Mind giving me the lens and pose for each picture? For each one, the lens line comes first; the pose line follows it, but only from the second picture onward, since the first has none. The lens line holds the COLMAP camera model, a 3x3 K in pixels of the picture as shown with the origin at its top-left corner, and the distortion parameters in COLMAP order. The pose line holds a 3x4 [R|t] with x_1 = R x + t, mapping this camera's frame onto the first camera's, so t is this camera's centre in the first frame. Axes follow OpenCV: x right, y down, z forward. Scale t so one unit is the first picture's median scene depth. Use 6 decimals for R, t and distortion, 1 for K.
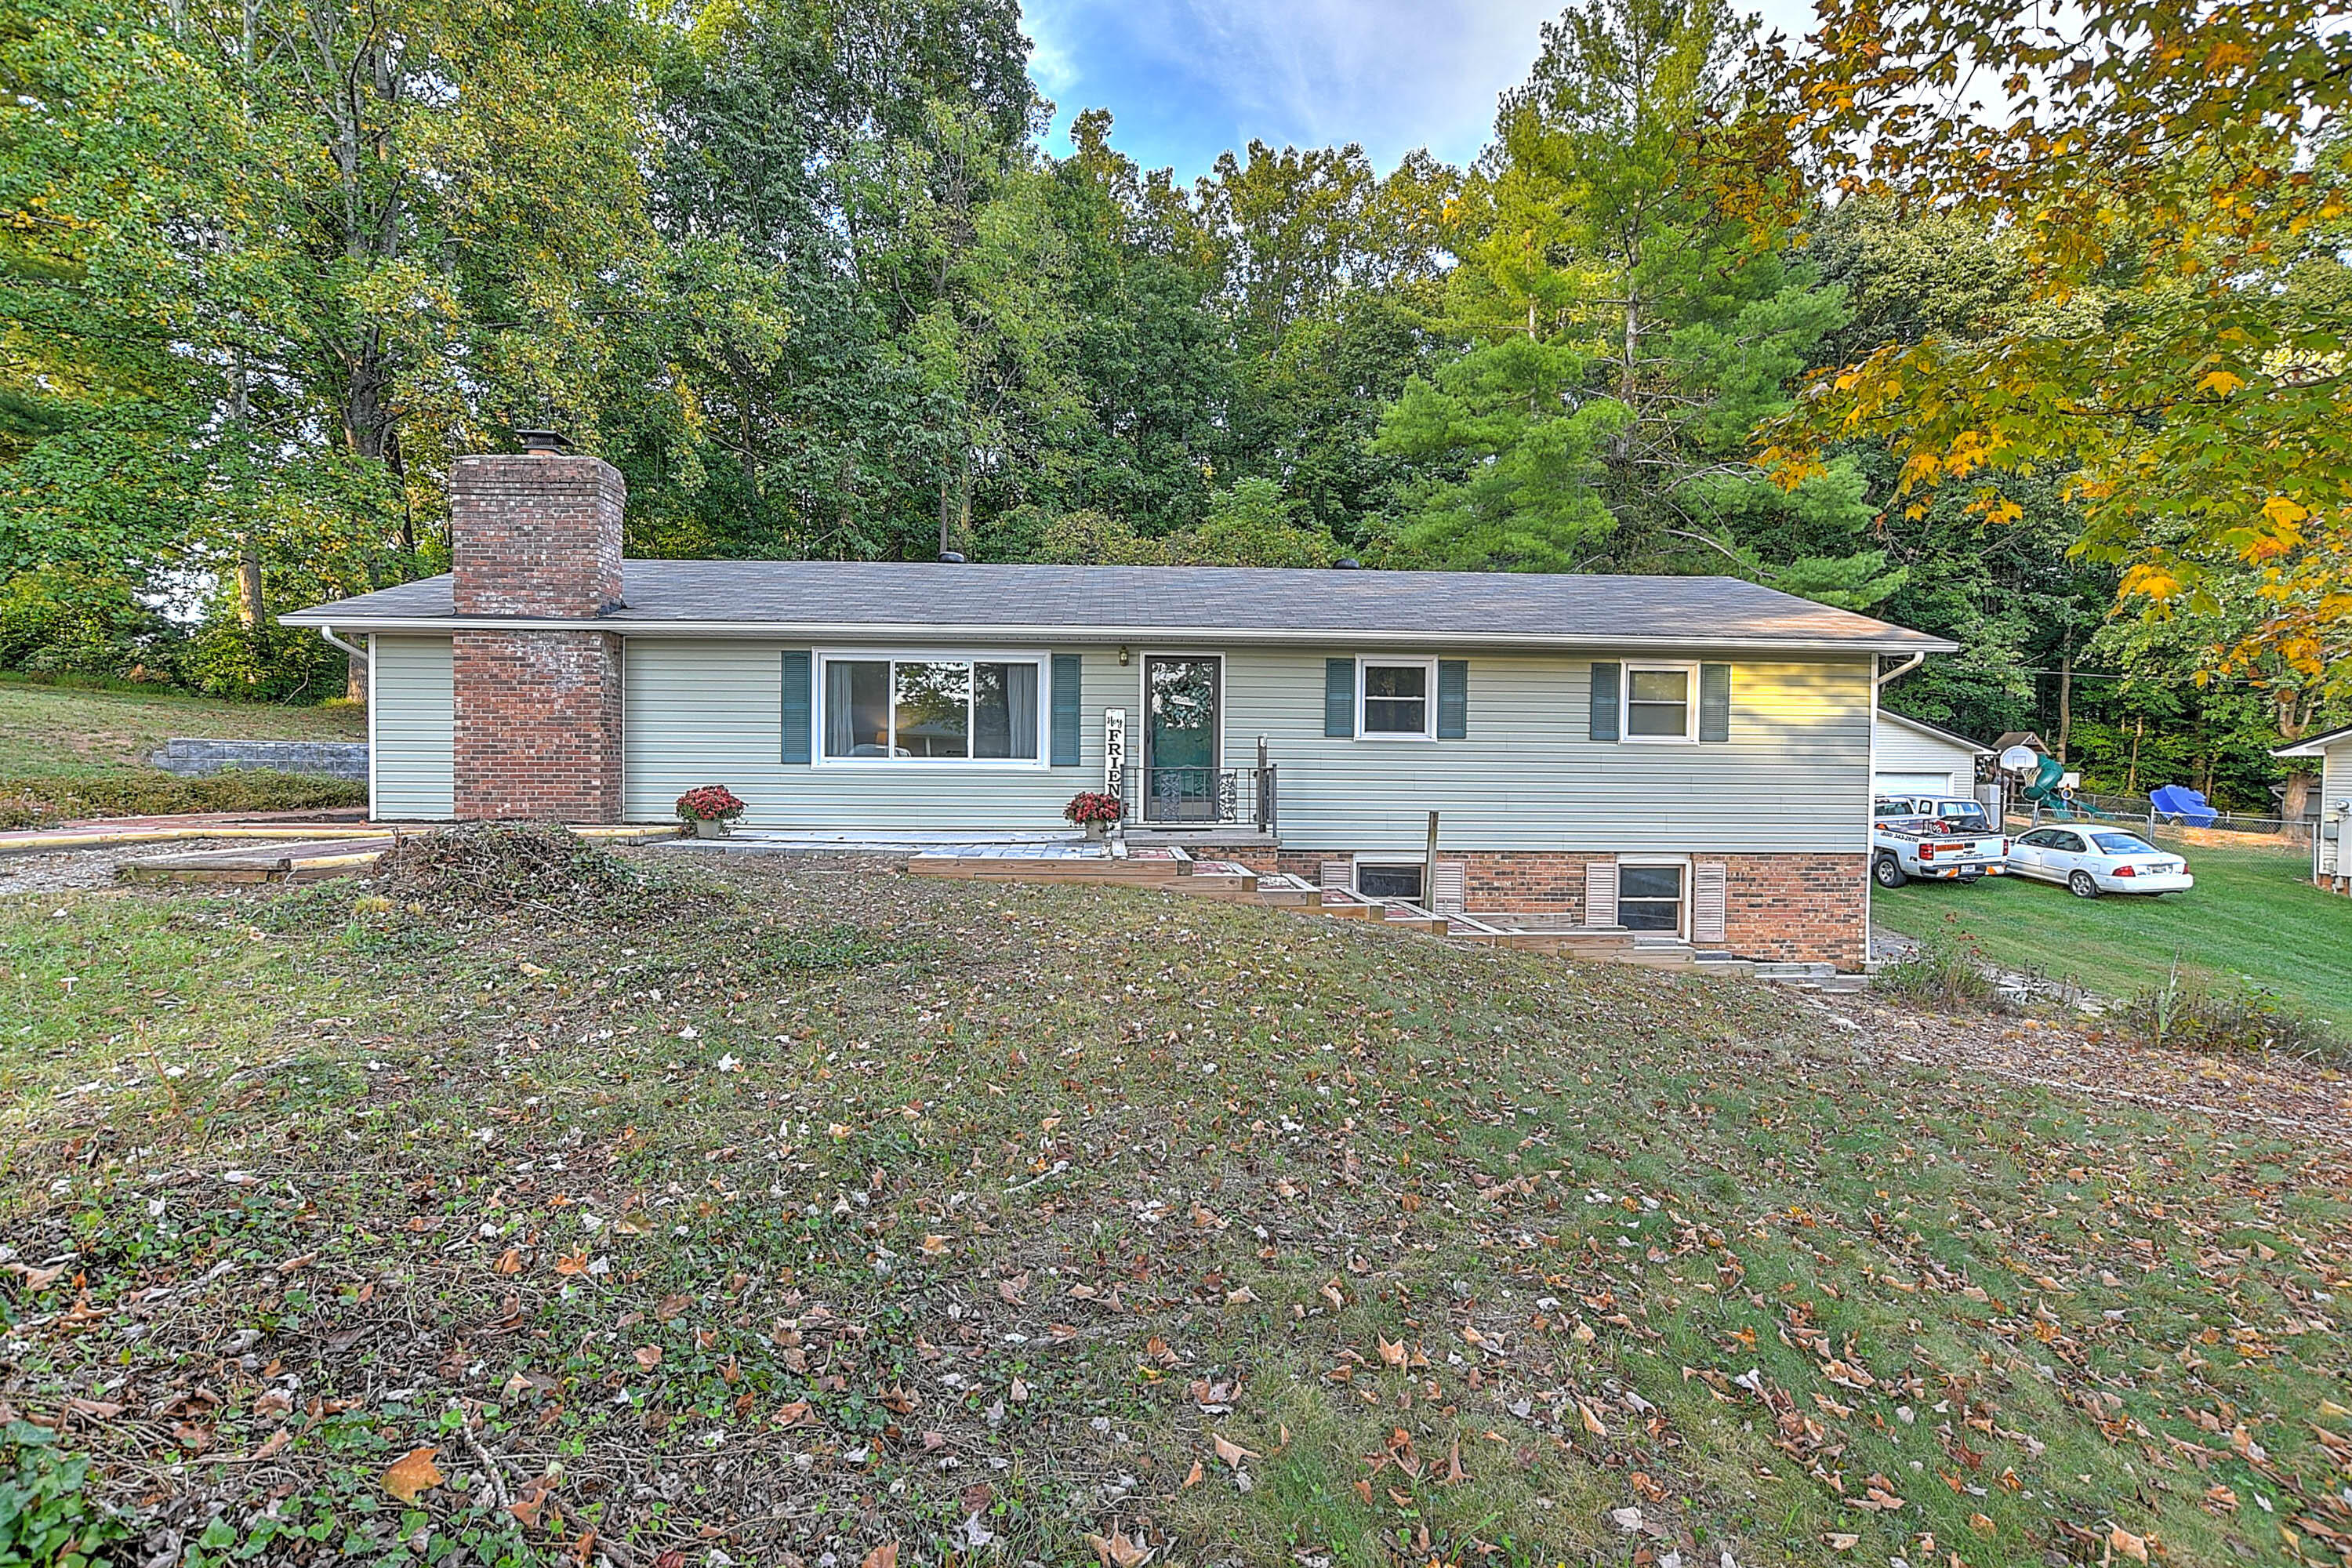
lens RADIAL K [[1067.6, 0, 1176.0], [0, 1067.6, 784.0], [0, 0, 1]] dist [-0.017416, -0.000117]
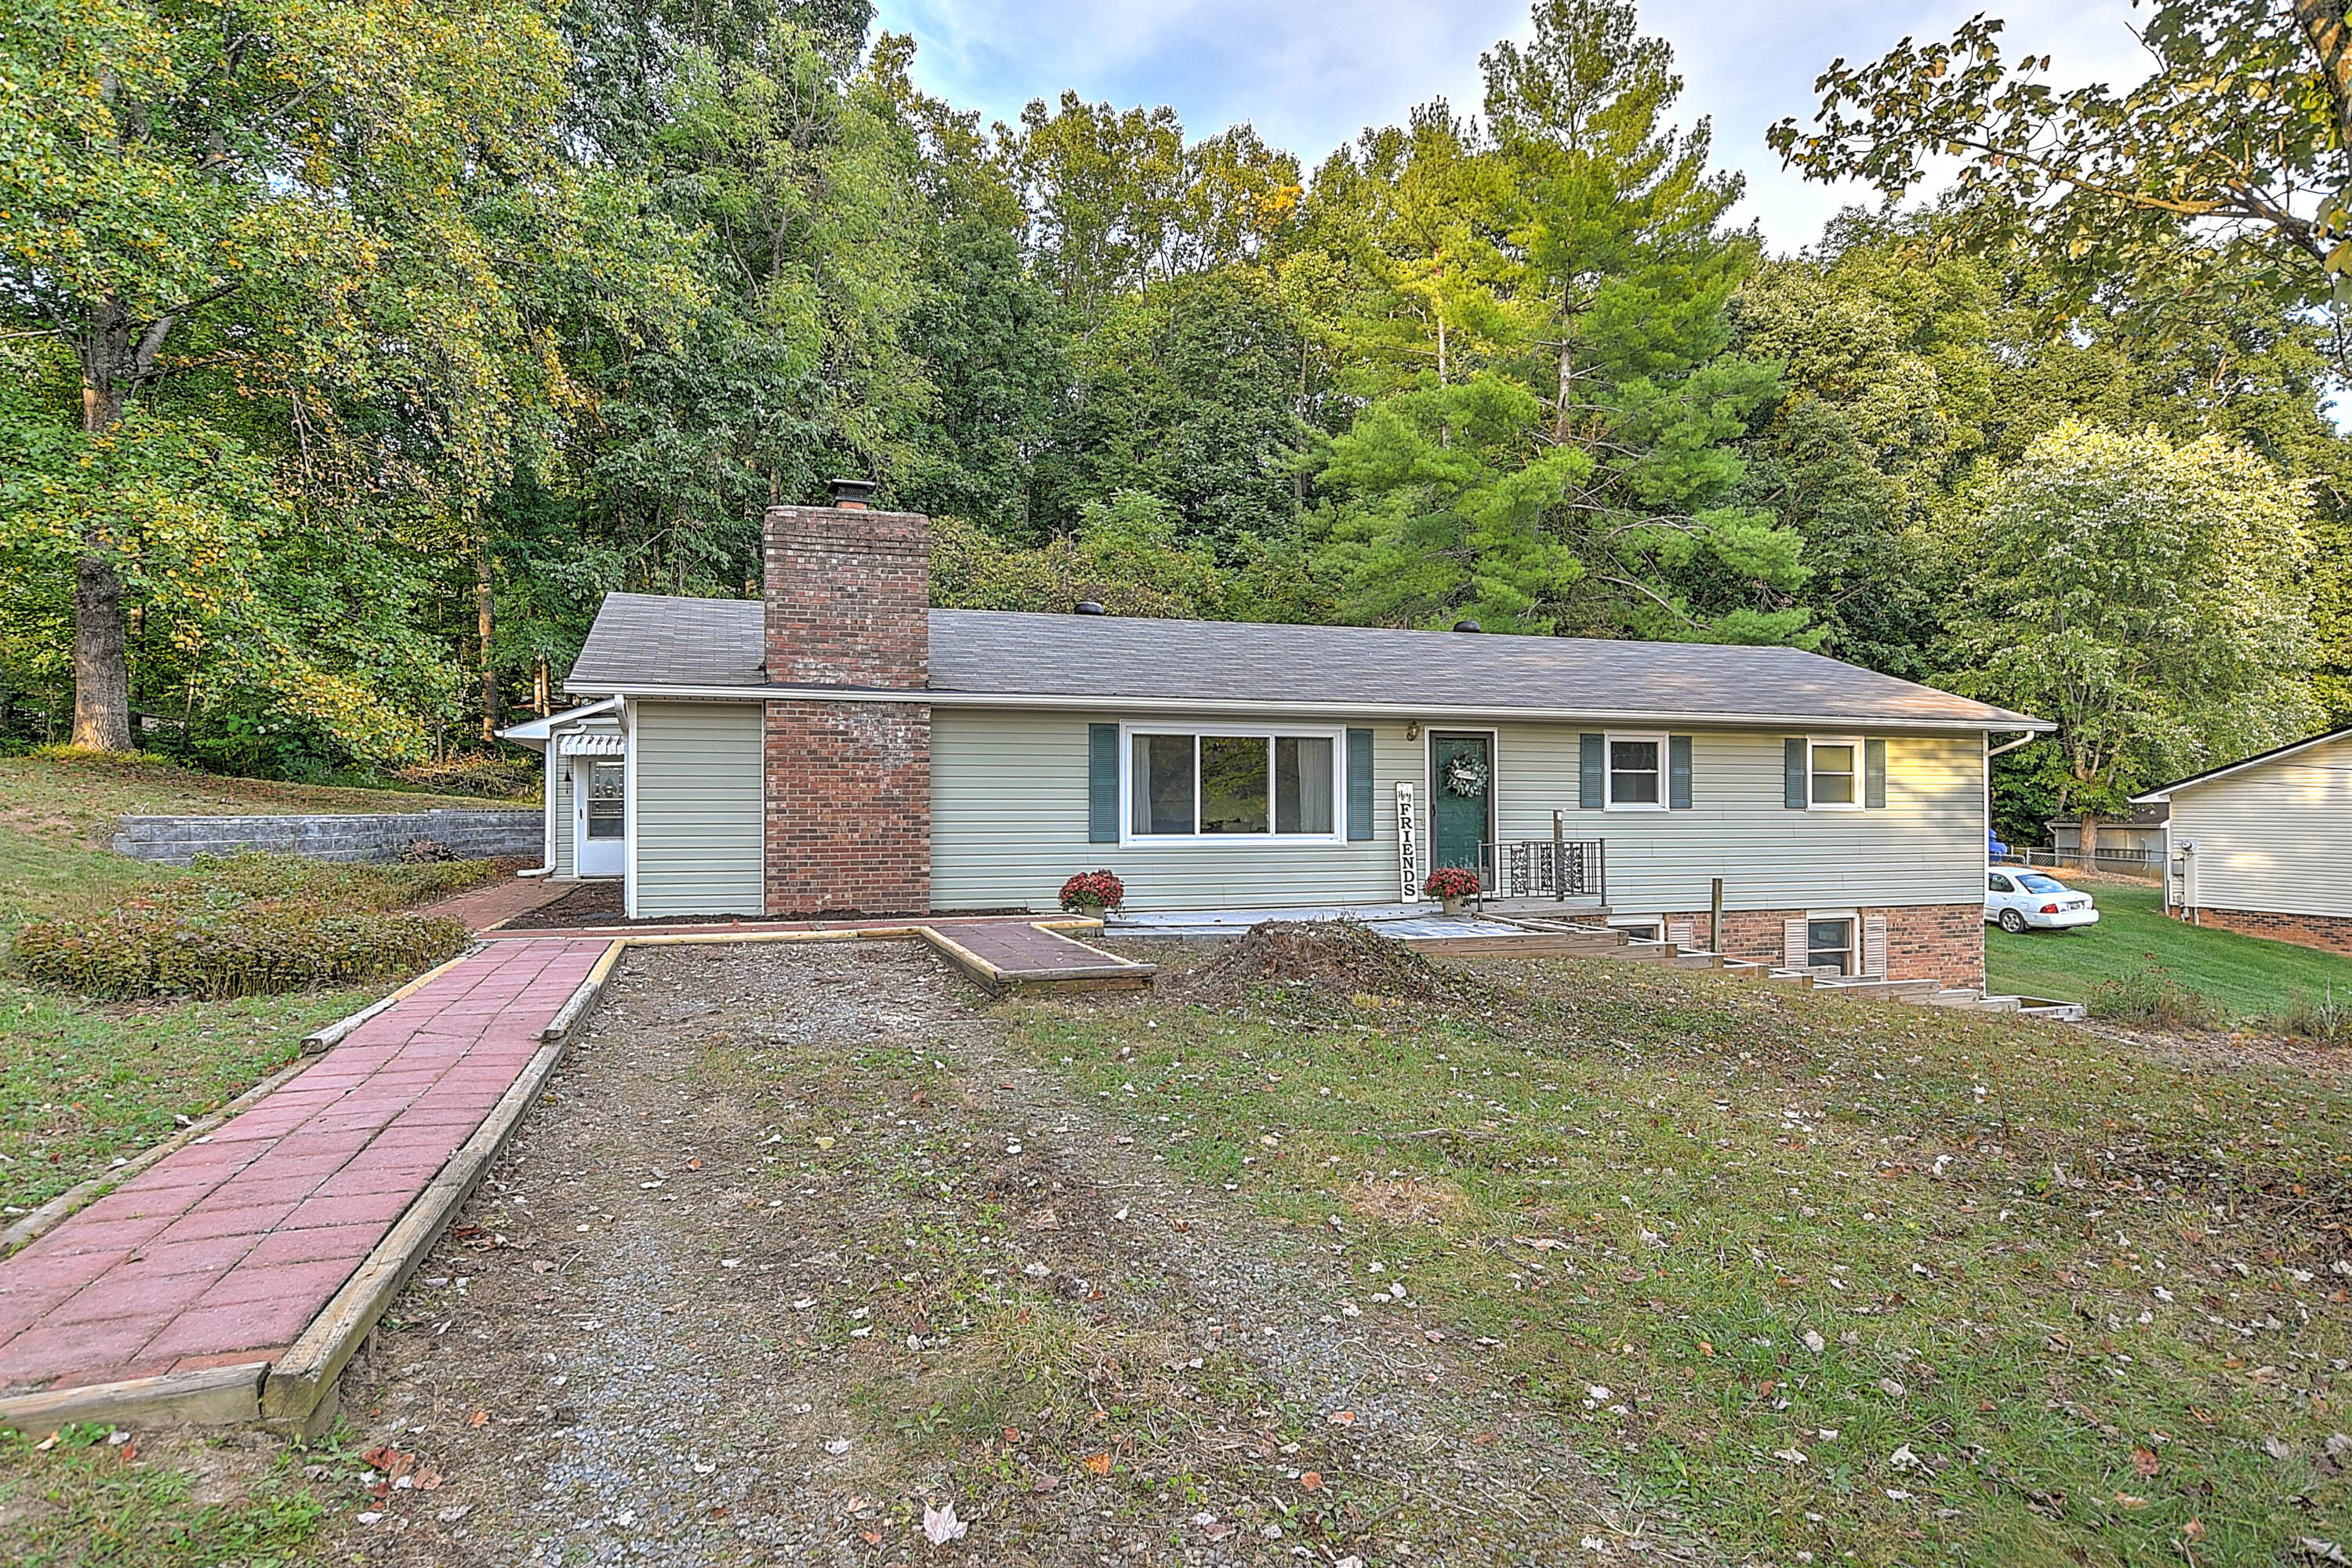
lens RADIAL K [[1299.0, 0, 1176.0], [0, 1299.0, 784.0], [0, 0, 1]] dist [-0.004214, -0.000063]
pose [[0.961974, -0.004776, 0.273100, -0.587357], [0.013032, 0.999511, -0.028422, -0.036074], [-0.272831, 0.030901, 0.961566, -0.125037]]
